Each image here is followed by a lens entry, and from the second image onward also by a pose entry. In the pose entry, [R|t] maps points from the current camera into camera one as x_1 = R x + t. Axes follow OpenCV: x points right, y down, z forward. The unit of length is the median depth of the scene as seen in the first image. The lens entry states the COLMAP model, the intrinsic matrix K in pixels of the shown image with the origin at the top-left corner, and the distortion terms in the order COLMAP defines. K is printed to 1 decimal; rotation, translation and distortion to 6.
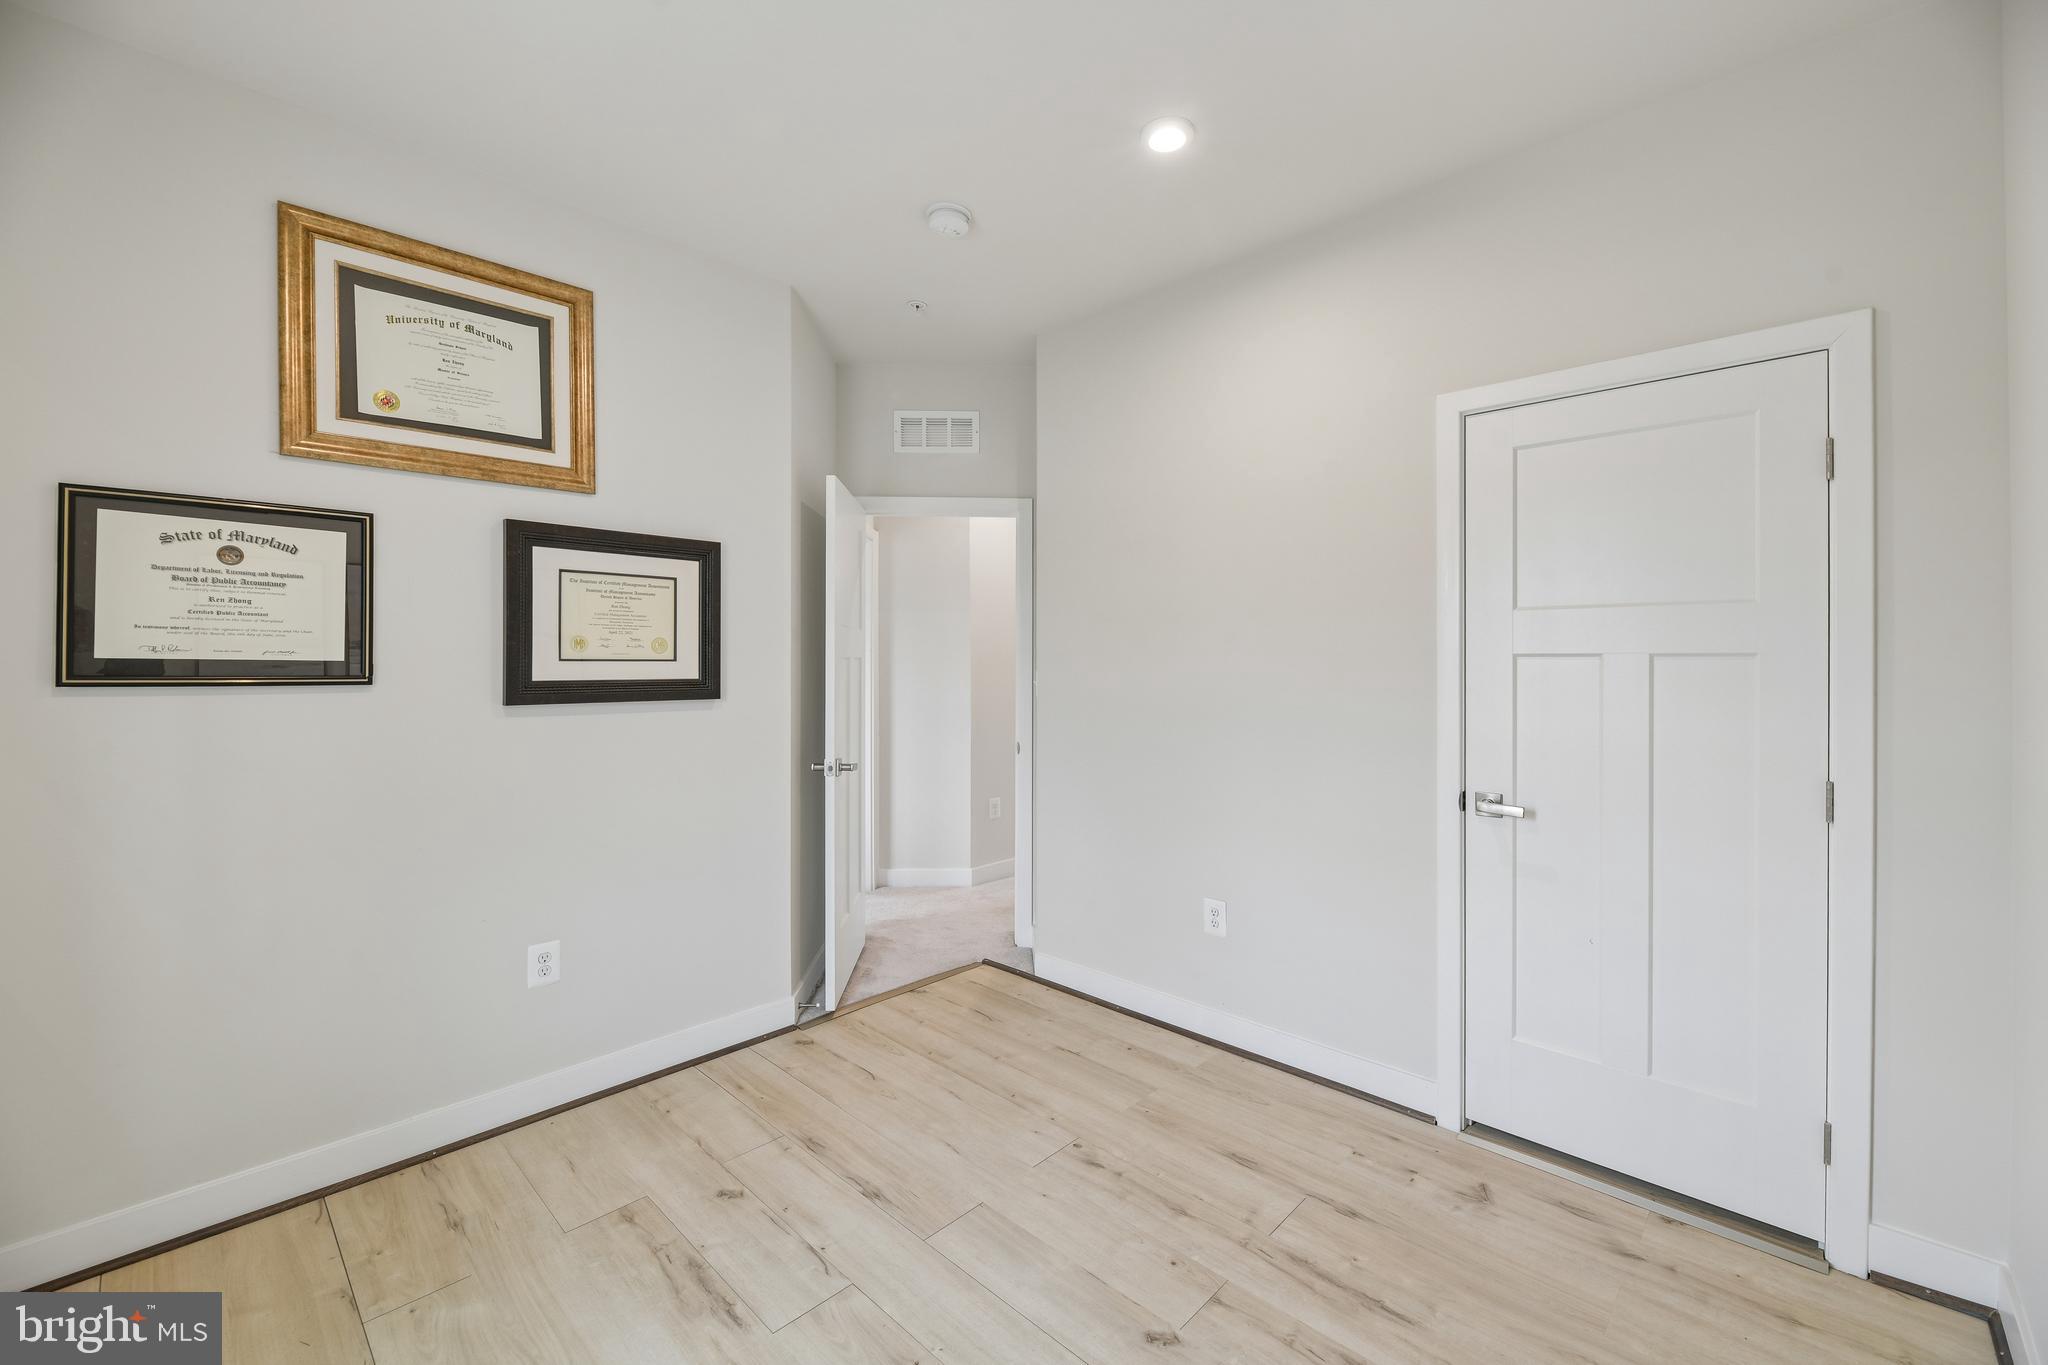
lens RADIAL K [[850.5, 0, 1002.8], [0, 850.5, 677.6], [0, 0, 1]] dist [-0.001065, -0.000288]
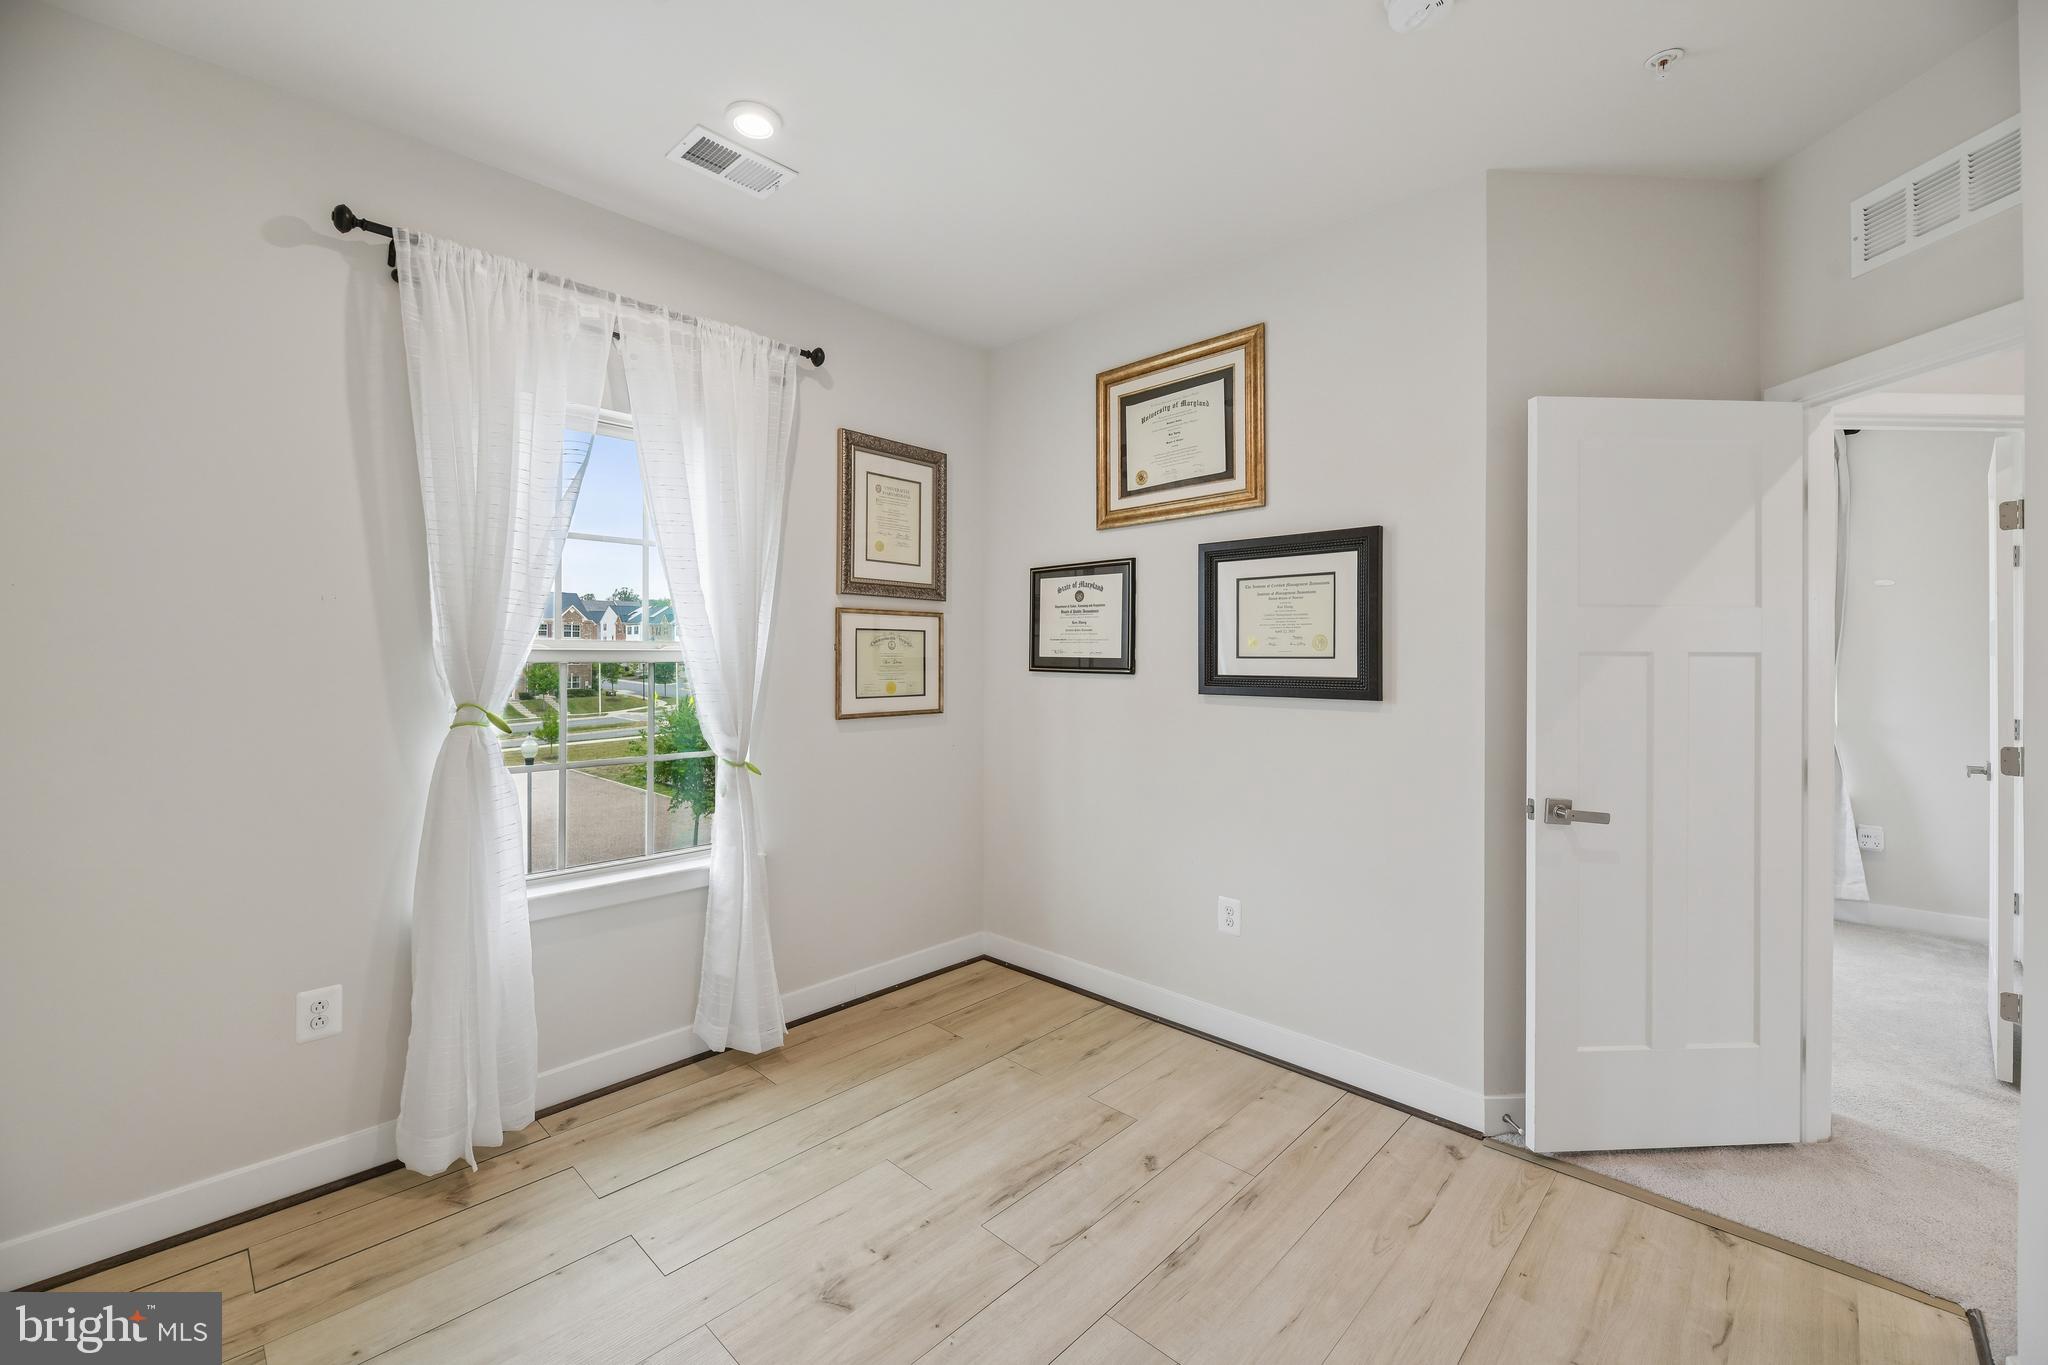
lens RADIAL K [[823.2, 0, 1033.1], [0, 823.2, 665.6], [0, 0, 1]] dist [-0.001843, -0.000495]
pose [[0.021687, 0.010479, -0.999710, 0.639311], [-0.018792, 0.999773, 0.010072, -0.016919], [0.999588, 0.018568, 0.021879, 0.757267]]
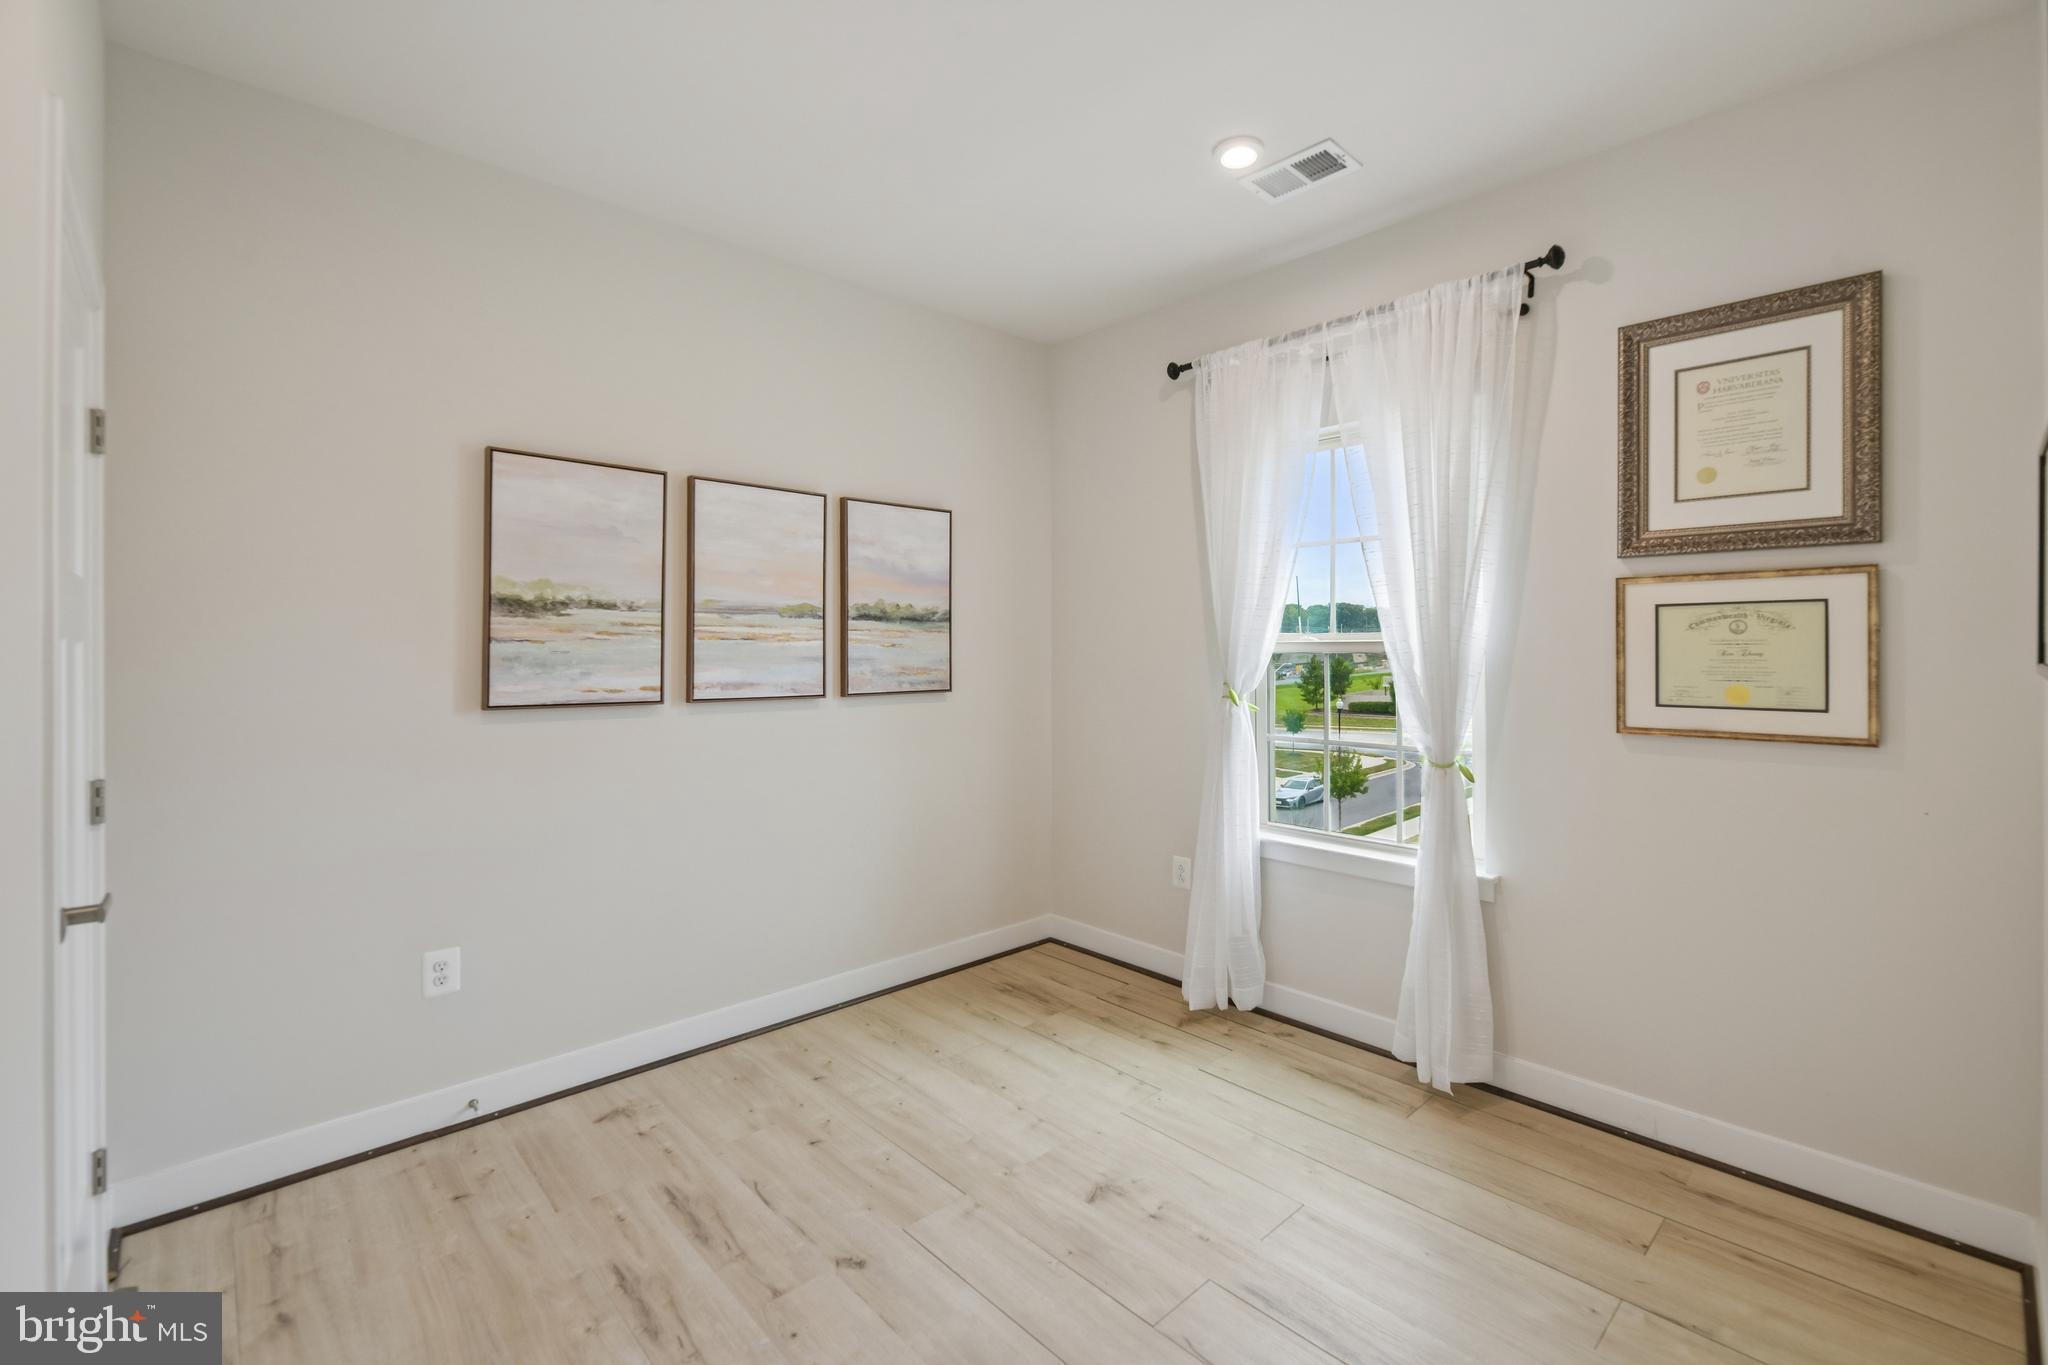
lens RADIAL K [[862.4, 0, 1026.9], [0, 862.4, 656.0], [0, 0, 1]] dist [-0.001532, -0.000285]
pose [[-0.999815, 0.003133, 0.018994, -0.047577], [0.003616, 0.999670, 0.025425, -0.028061], [-0.018908, 0.025489, -0.999496, 1.514437]]
